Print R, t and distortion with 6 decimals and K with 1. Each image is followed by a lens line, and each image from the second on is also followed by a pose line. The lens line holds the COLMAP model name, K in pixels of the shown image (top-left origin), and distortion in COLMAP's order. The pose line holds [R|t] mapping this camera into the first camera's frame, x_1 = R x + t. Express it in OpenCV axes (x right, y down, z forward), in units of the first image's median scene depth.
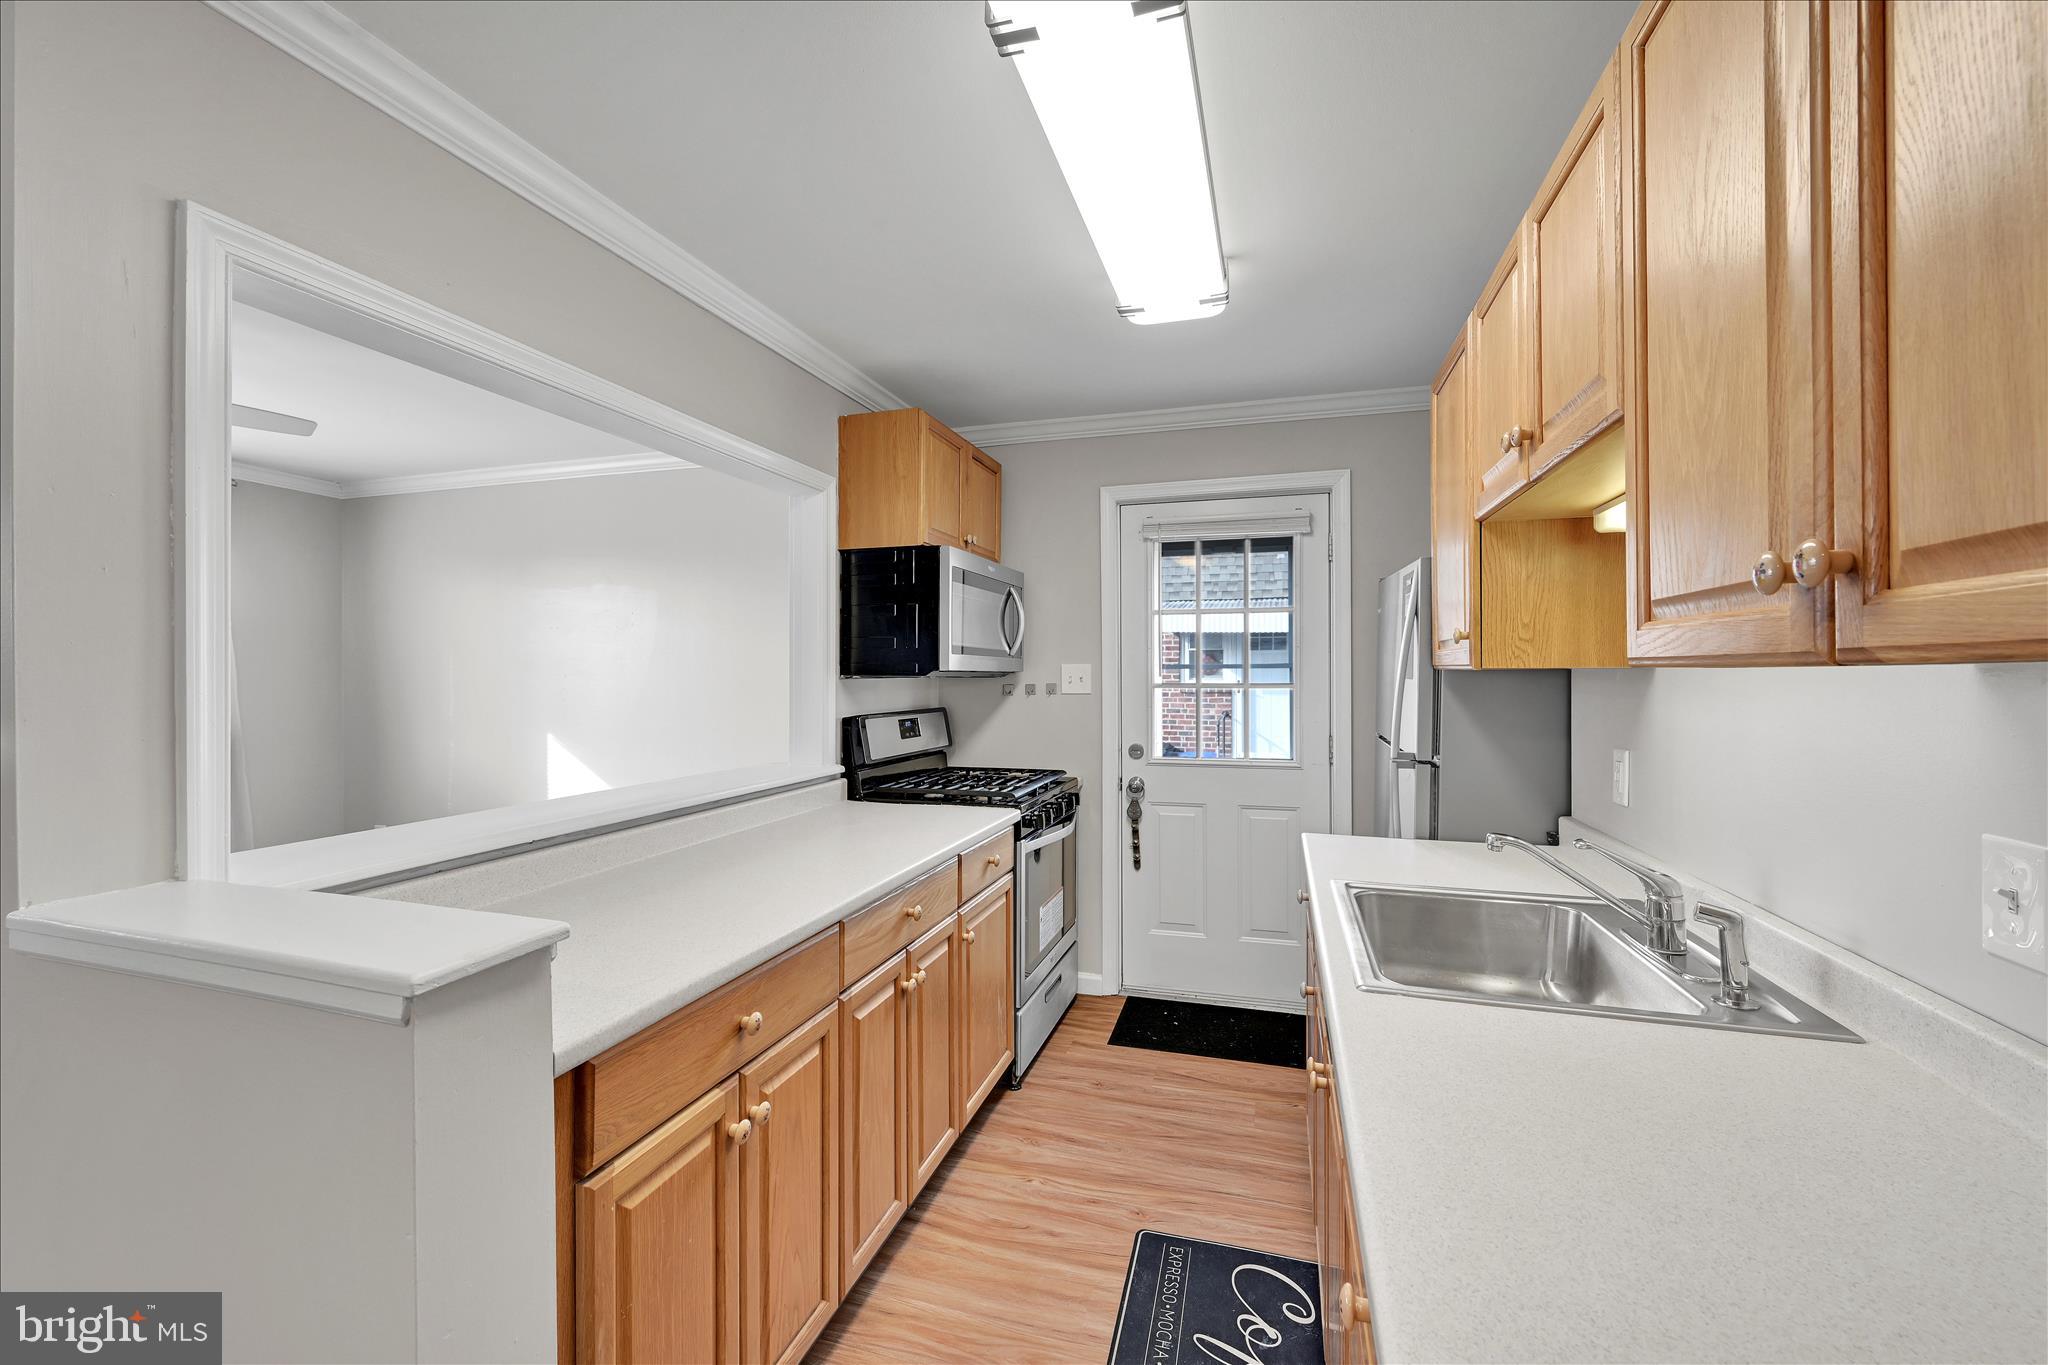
lens RADIAL K [[816.9, 0, 1051.1], [0, 816.9, 670.3], [0, 0, 1]] dist [-0.000731, -0.000114]
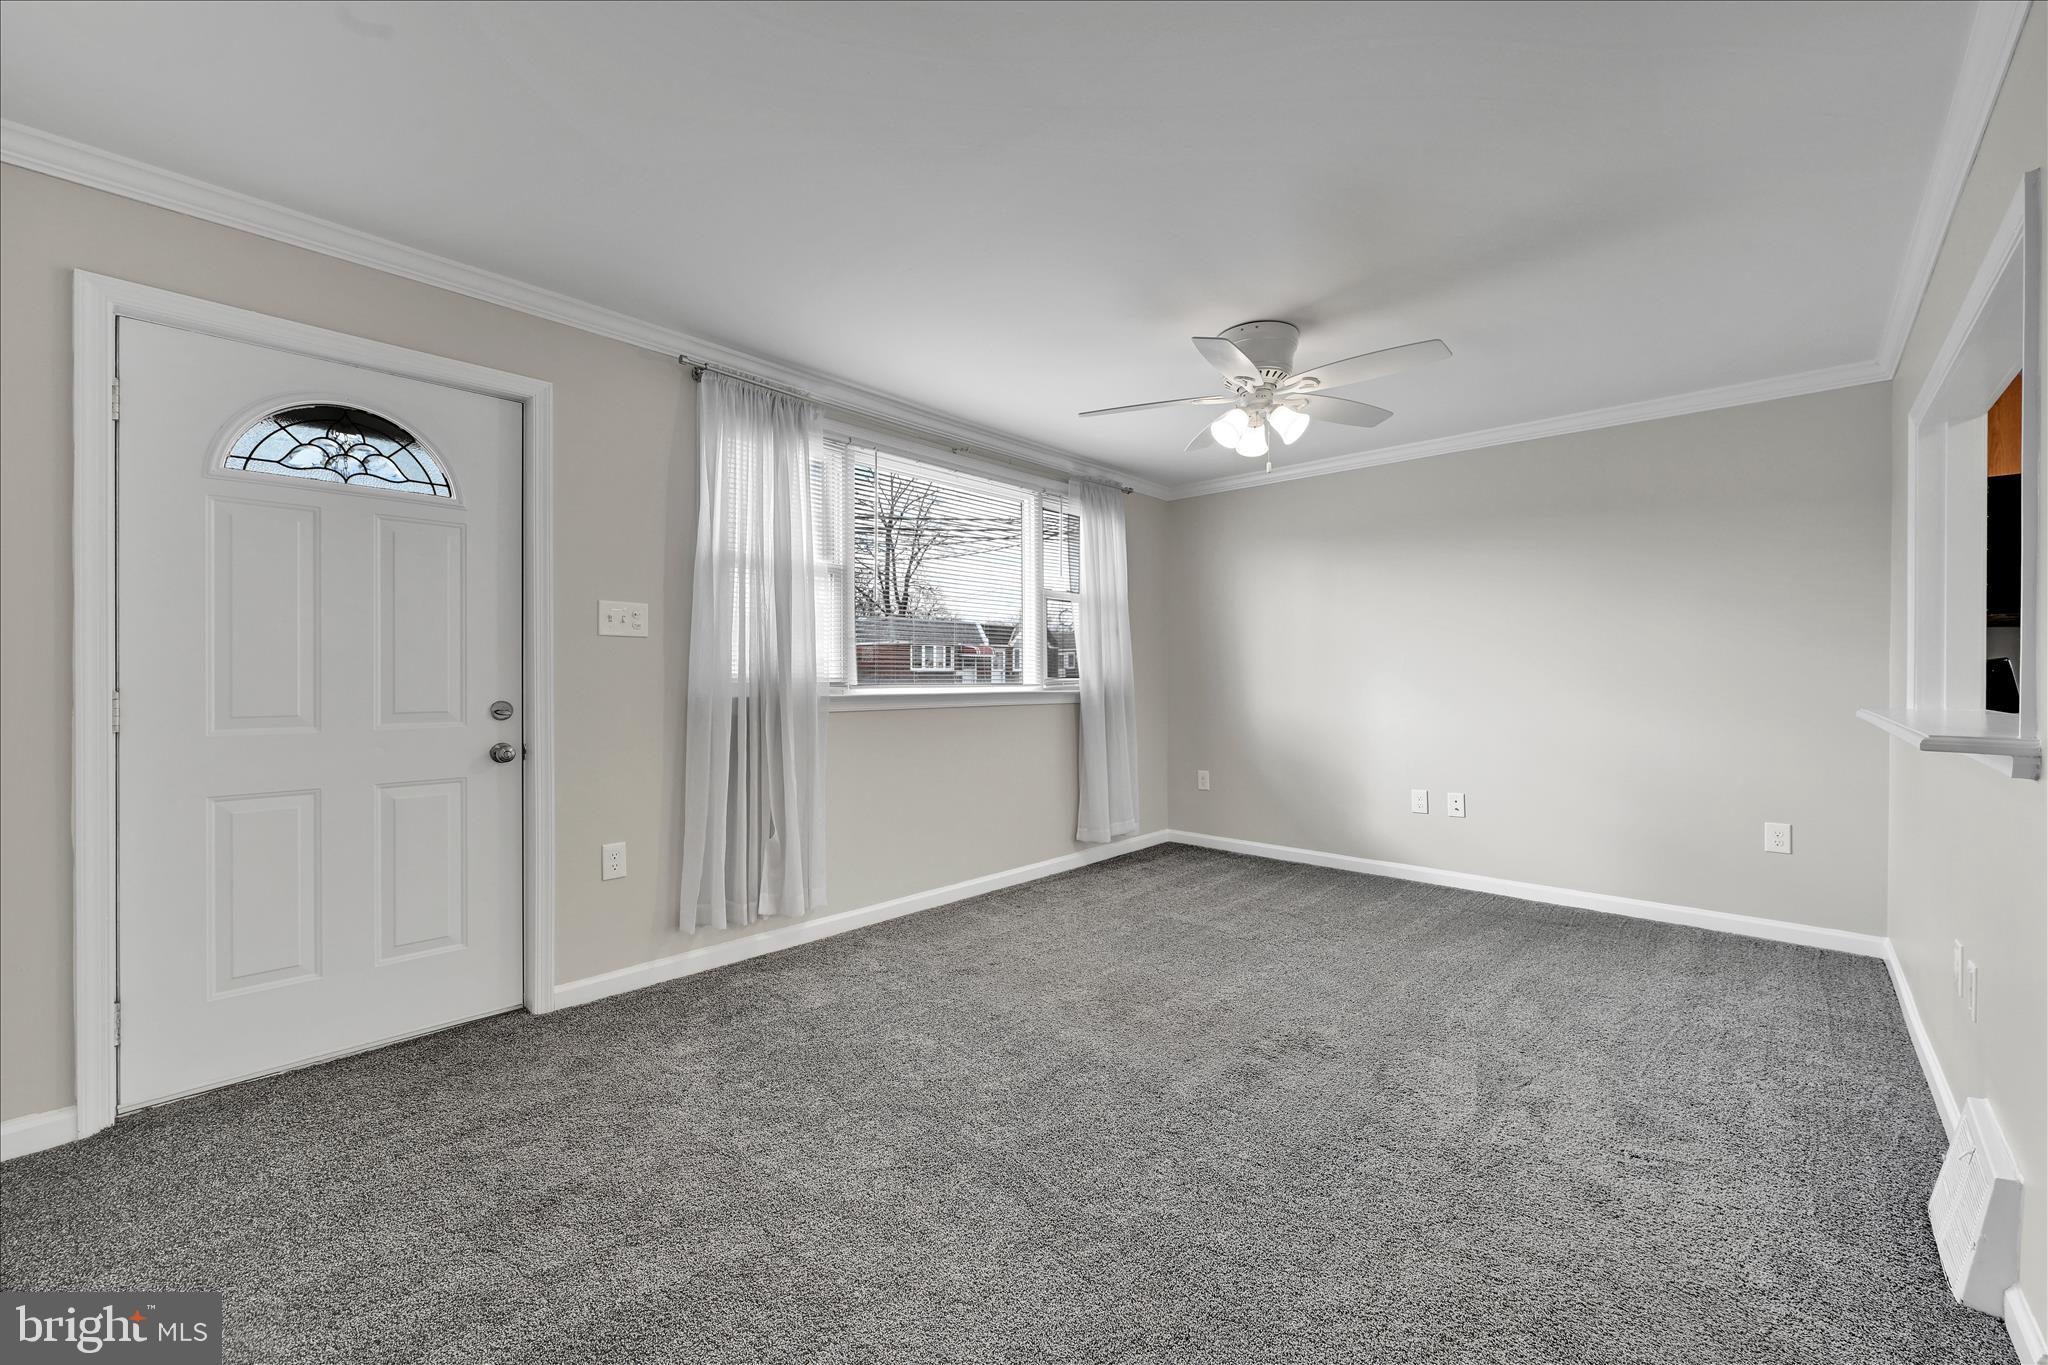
lens RADIAL K [[810.4, 0, 1029.3], [0, 810.4, 668.0], [0, 0, 1]] dist [-0.000864, -0.000321]
pose [[0.897070, -0.004280, -0.441868, -0.835477], [-0.000200, 0.999949, -0.010093, 0.082372], [0.441889, 0.009142, 0.897023, -0.314065]]
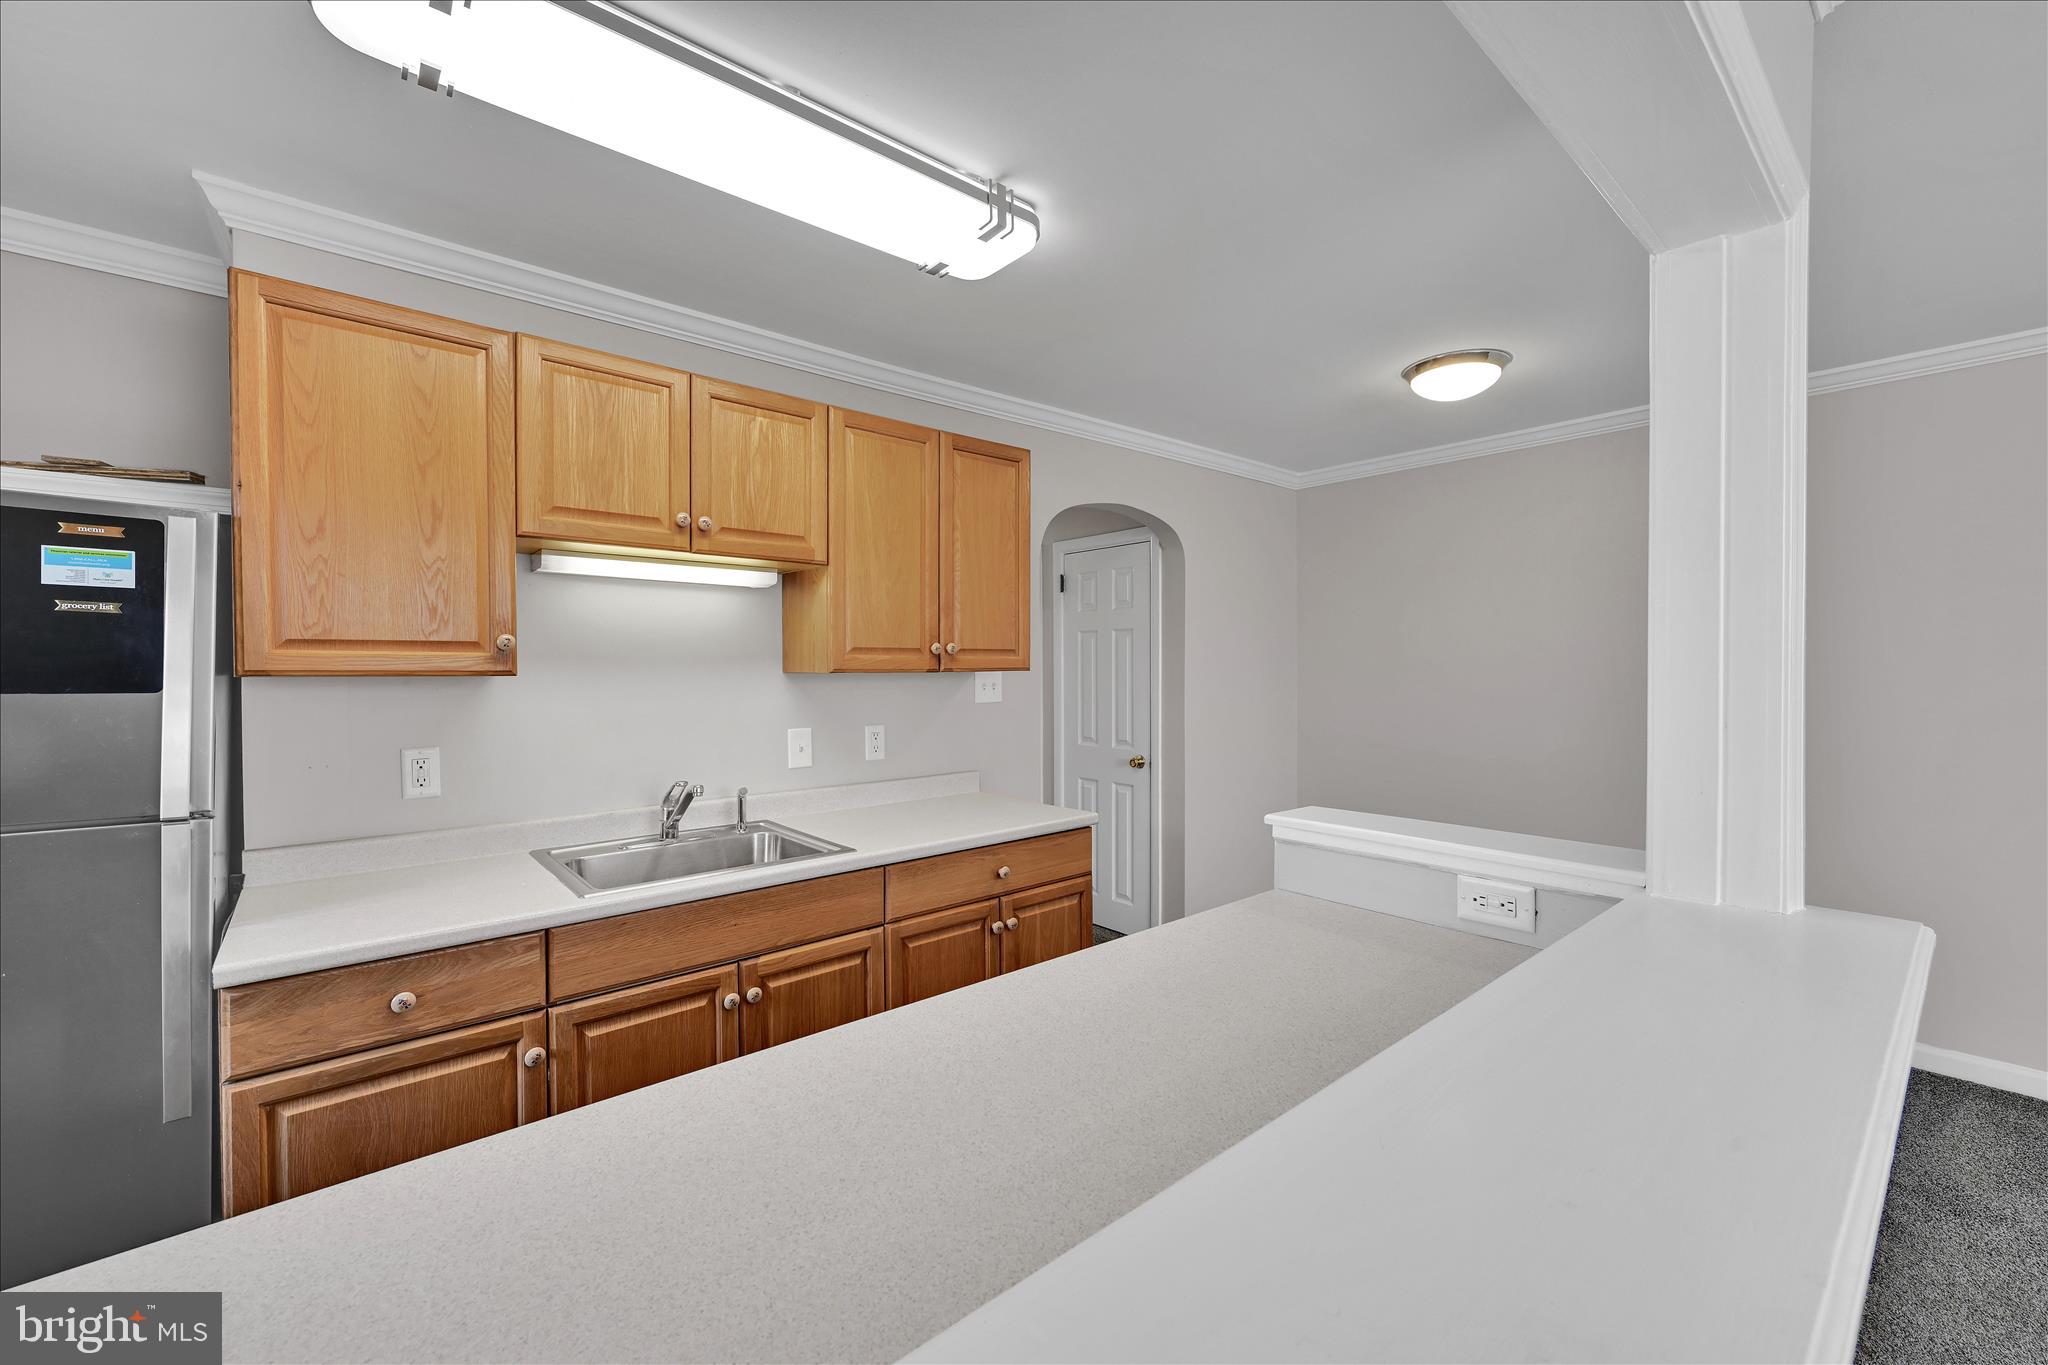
lens RADIAL K [[812.4, 0, 1024.0], [0, 812.4, 682.5], [0, 0, 1]] dist [-0.029551, -0.000082]
pose [[-0.840827, -0.005152, 0.541280, -0.384670], [0.003047, 0.999894, 0.014249, -0.002883], [-0.541296, 0.013630, -0.840722, 0.986223]]
